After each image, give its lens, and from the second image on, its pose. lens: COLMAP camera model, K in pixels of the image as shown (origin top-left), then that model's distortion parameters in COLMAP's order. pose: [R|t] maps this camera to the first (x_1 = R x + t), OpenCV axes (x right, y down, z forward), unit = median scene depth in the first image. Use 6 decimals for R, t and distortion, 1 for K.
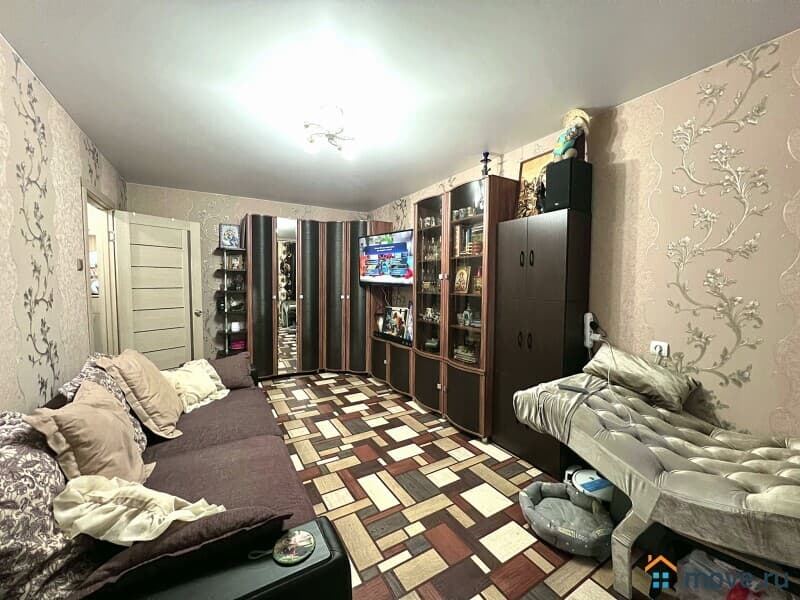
lens RADIAL K [[320.9, 0, 400.9], [0, 320.9, 299.8], [0, 0, 1]] dist [-0.001197, -0.000068]
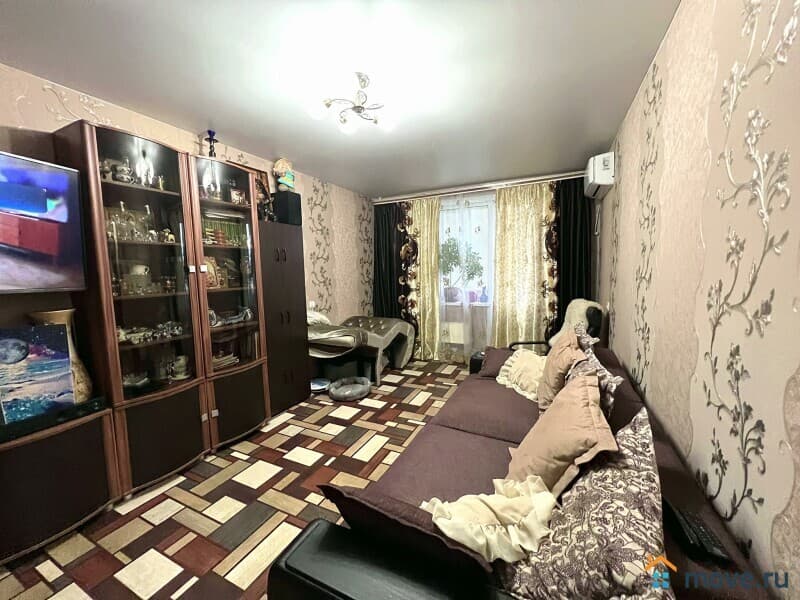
lens RADIAL K [[316.3, 0, 399.1], [0, 316.3, 298.5], [0, 0, 1]] dist [-0.002675, 0.000549]
pose [[-0.550112, -0.070879, 0.832077, -0.916406], [0.062502, 0.990102, 0.125662, -0.083709], [-0.832748, 0.121135, -0.540237, 1.268493]]
